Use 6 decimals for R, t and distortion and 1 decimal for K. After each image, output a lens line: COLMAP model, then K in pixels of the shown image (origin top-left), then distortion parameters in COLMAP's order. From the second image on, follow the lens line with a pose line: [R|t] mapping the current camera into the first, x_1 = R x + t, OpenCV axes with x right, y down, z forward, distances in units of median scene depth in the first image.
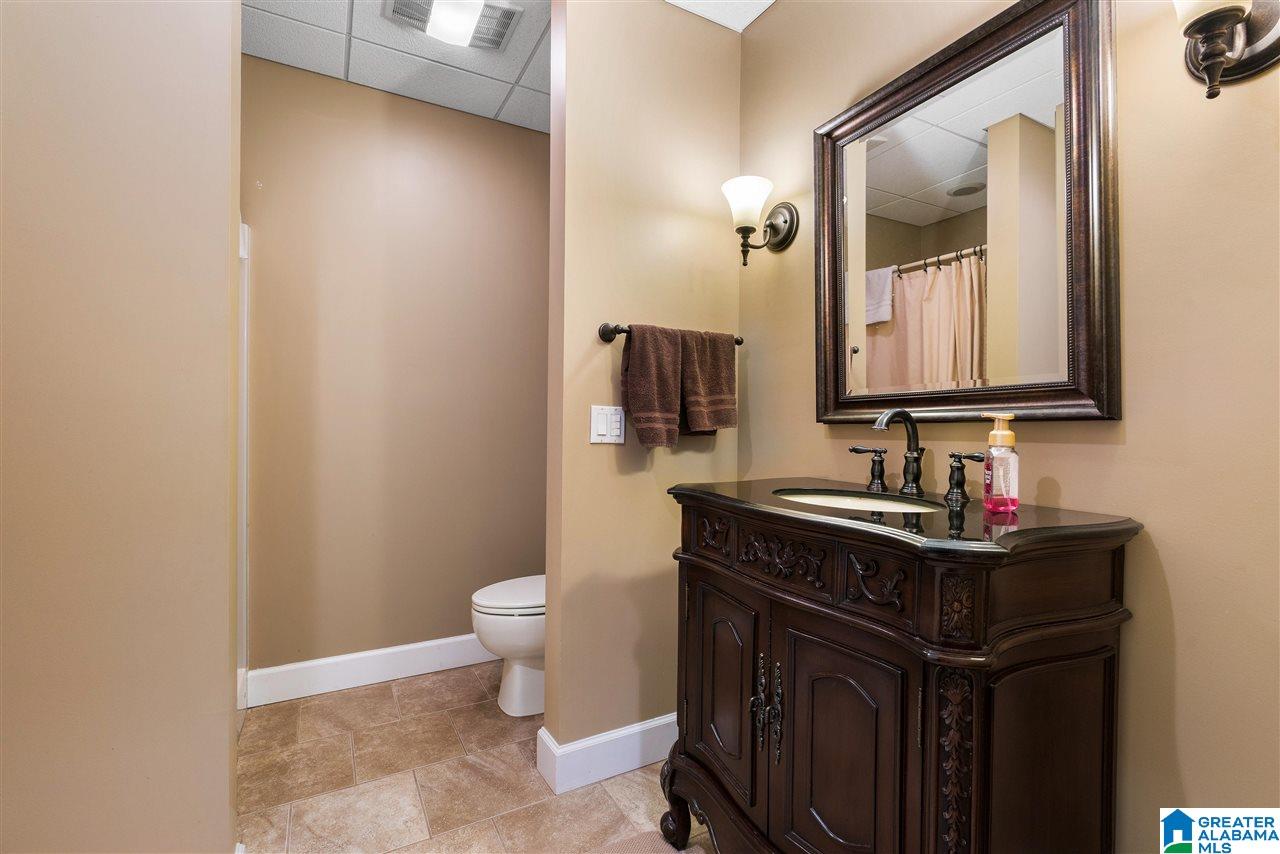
lens RADIAL K [[567.0, 0, 636.8], [0, 567.0, 423.6], [0, 0, 1]] dist [-0.010911, 0.002318]
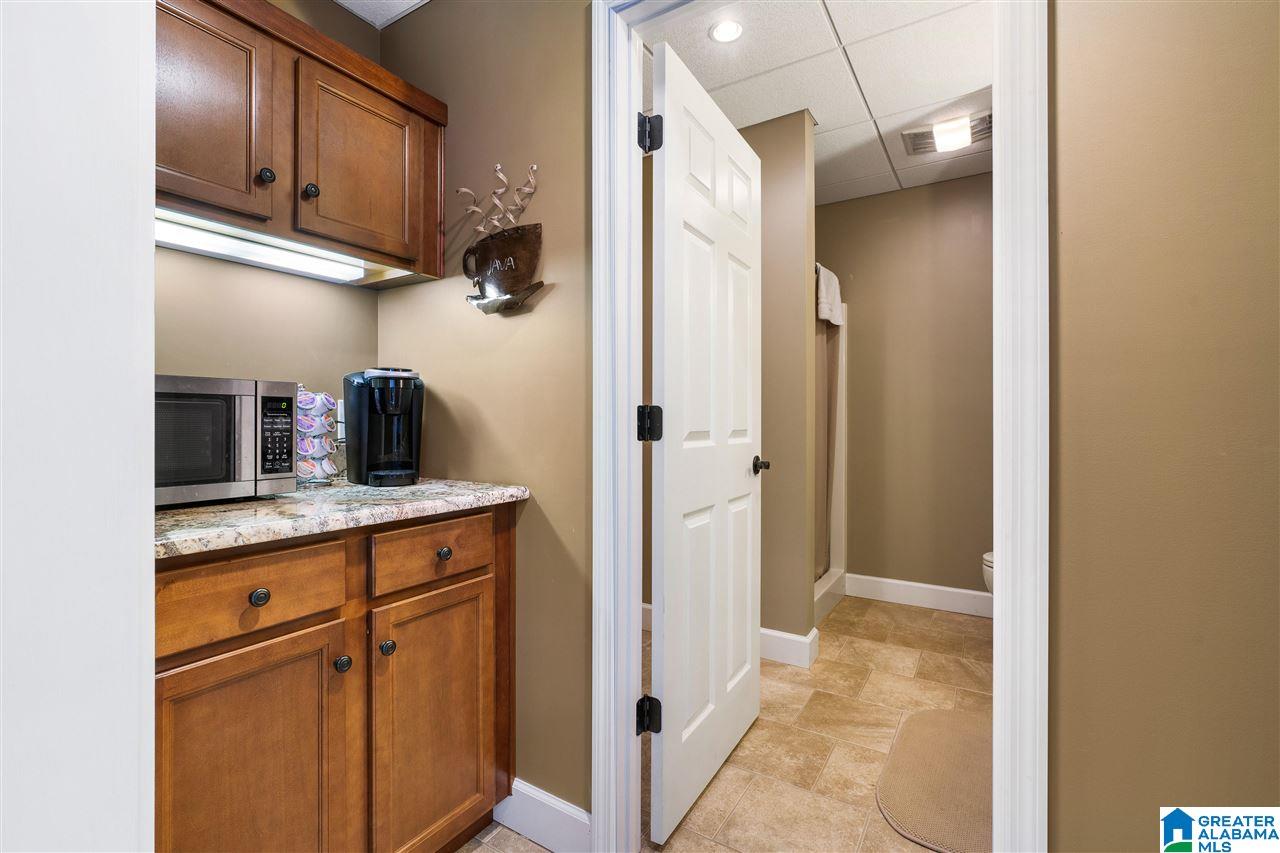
lens RADIAL K [[567.0, 0, 639.4], [0, 567.0, 424.0], [0, 0, 1]] dist [-0.010911, 0.002318]
pose [[0.484302, -0.001632, -0.874900, 0.553056], [0.006584, 0.999977, 0.001780, -0.007869], [0.874876, -0.006622, 0.484301, -0.393514]]
